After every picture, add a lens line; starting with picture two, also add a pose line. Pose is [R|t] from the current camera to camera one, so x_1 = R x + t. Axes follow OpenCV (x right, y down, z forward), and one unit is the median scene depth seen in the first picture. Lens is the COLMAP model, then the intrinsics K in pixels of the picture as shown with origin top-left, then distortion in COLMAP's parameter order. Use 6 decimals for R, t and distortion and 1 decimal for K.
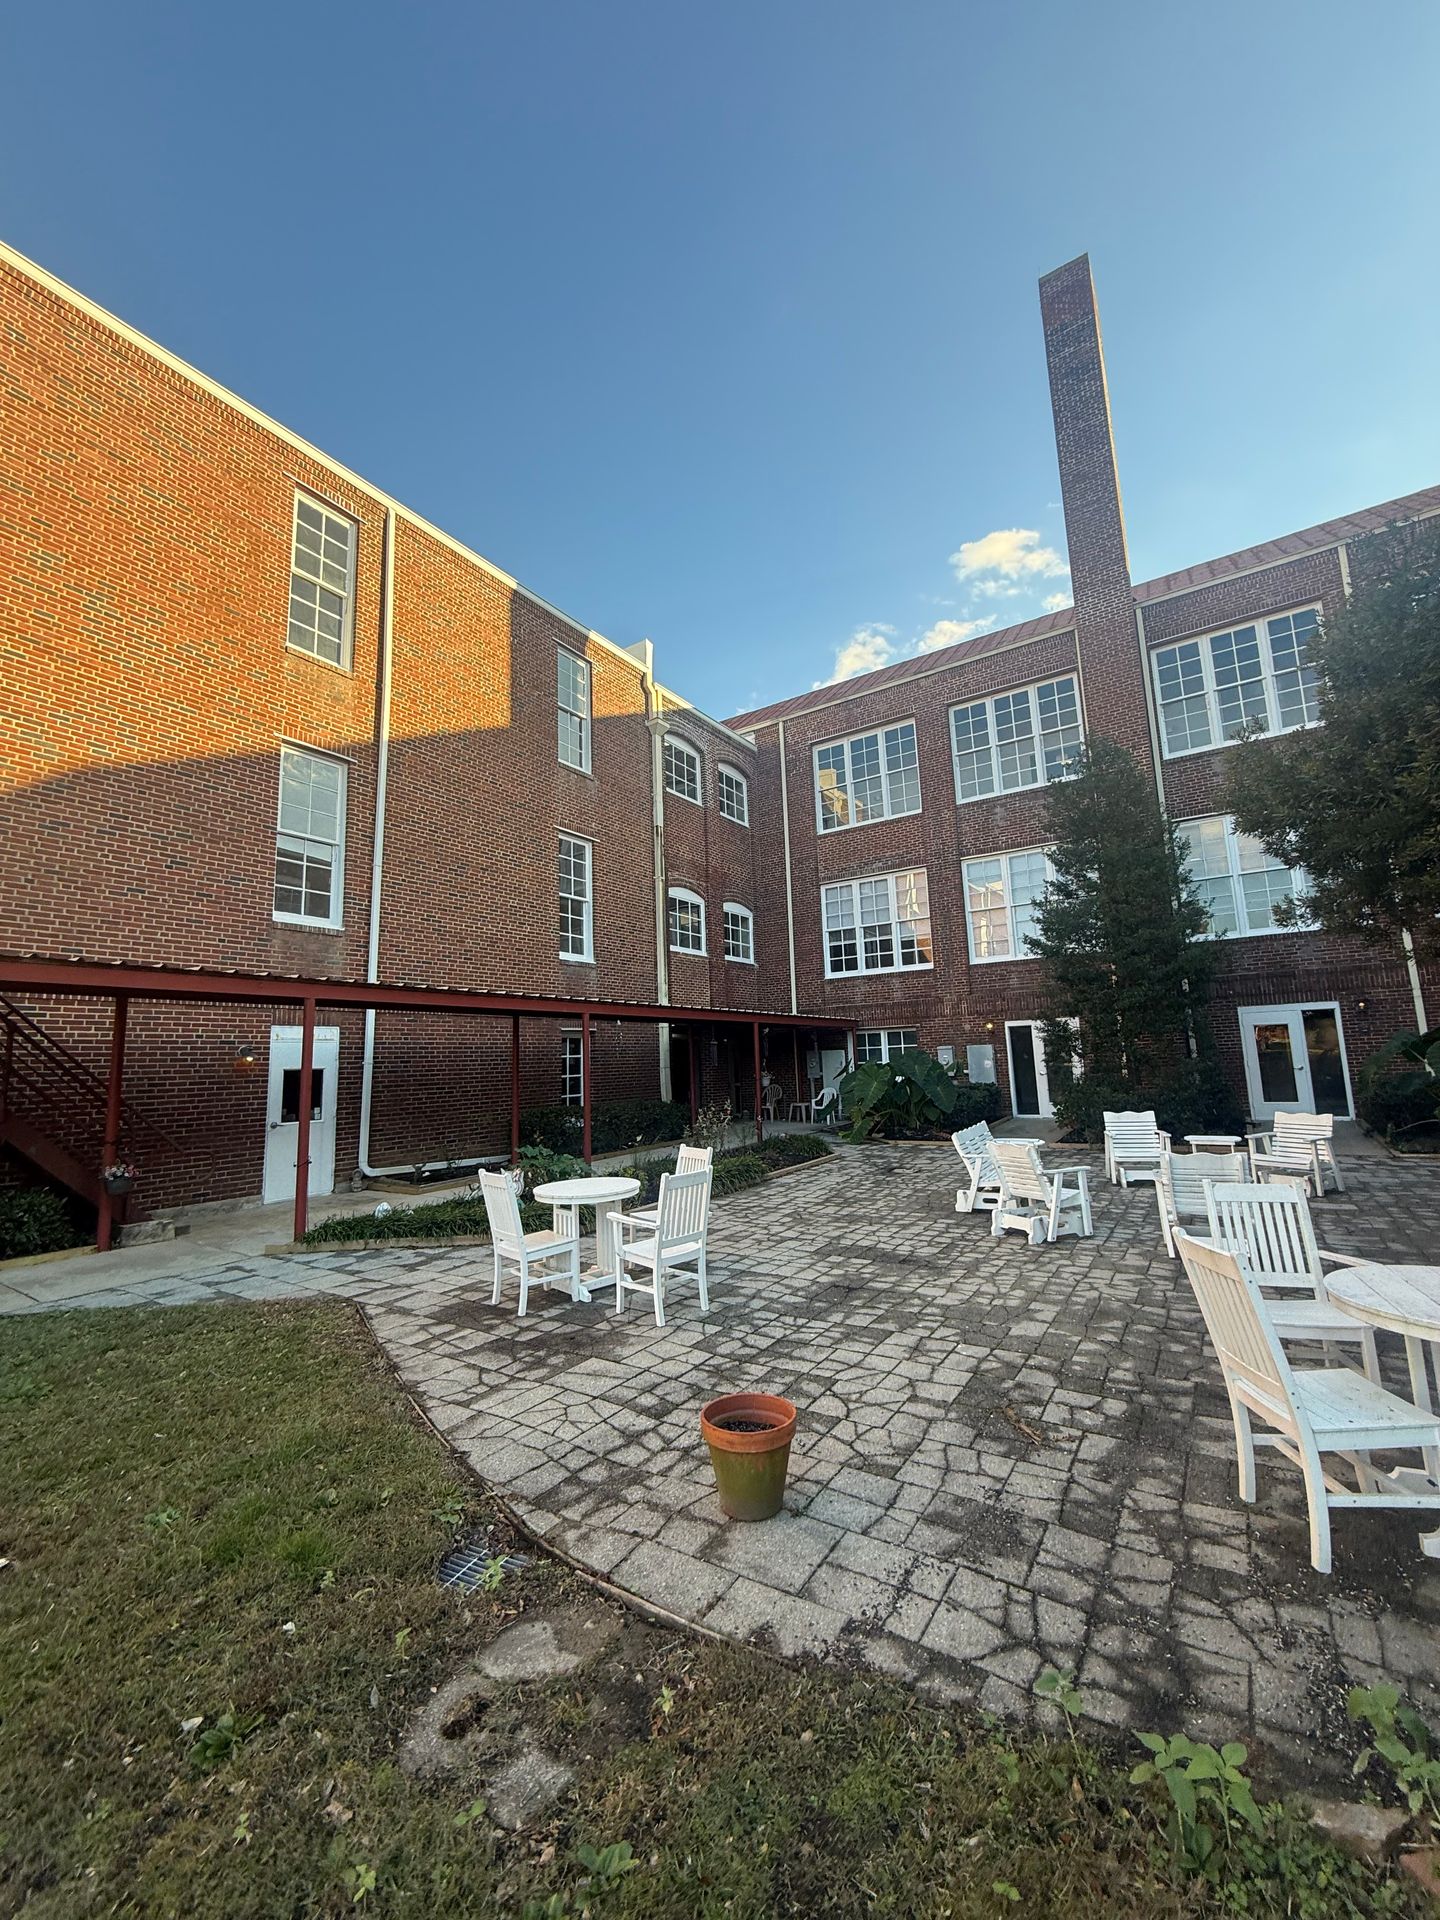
lens RADIAL K [[767.3, 0, 719.2], [0, 767.3, 958.9], [0, 0, 1]] dist [0.000922, -0.000005]
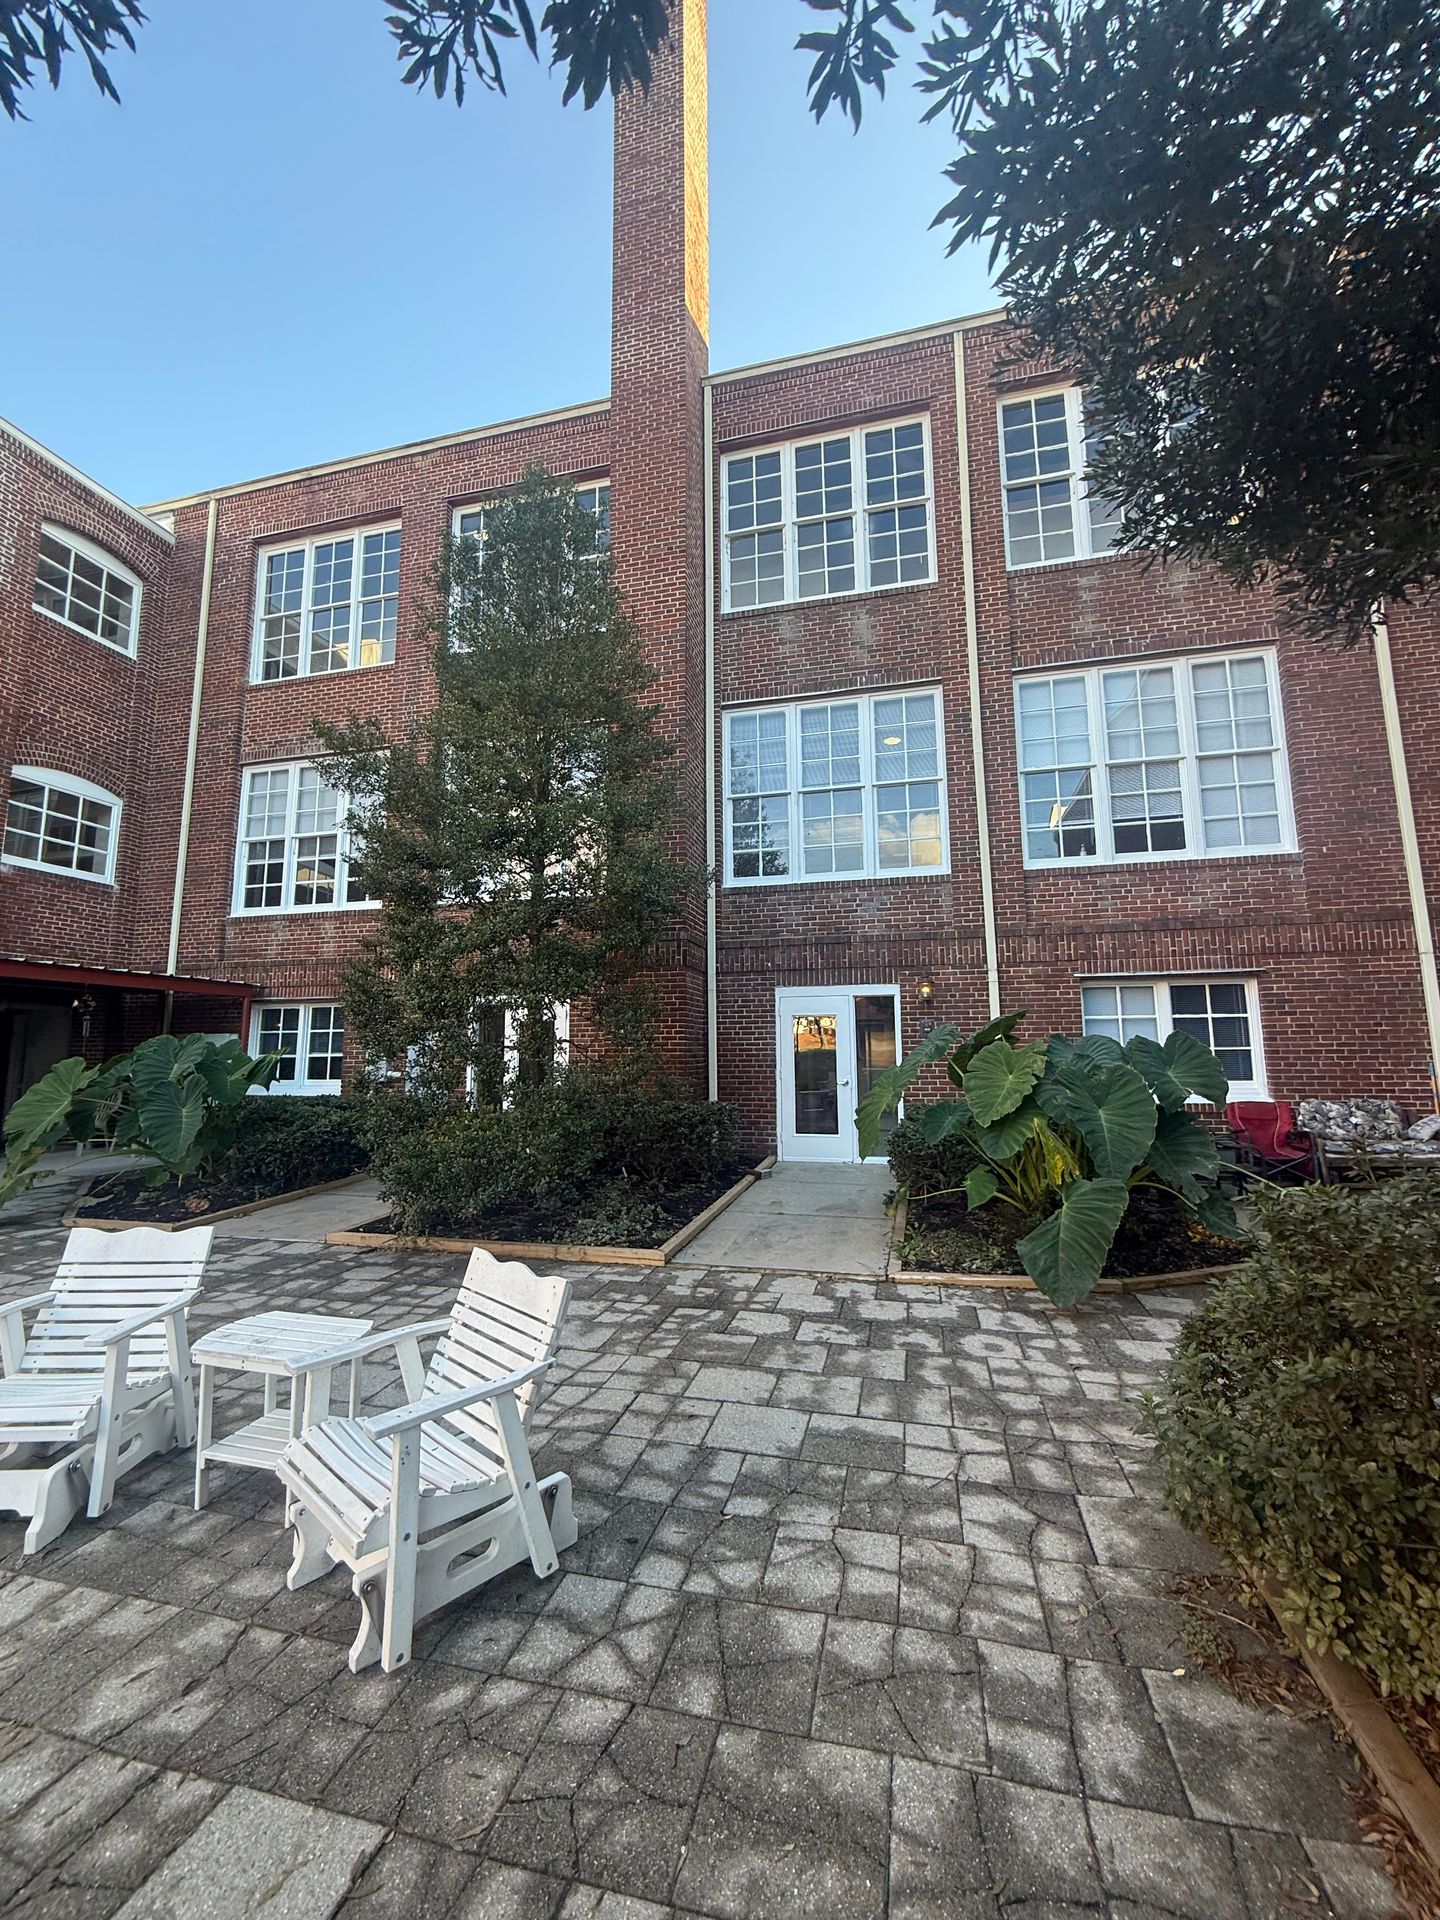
lens RADIAL K [[767.3, 0, 718.4], [0, 767.3, 952.3], [0, 0, 1]] dist [0.000922, -0.000005]
pose [[0.941300, 0.069082, 0.330426, 0.308496], [-0.071658, 0.997420, -0.004393, 0.029138], [-0.329877, -0.019543, 0.943822, 0.300617]]
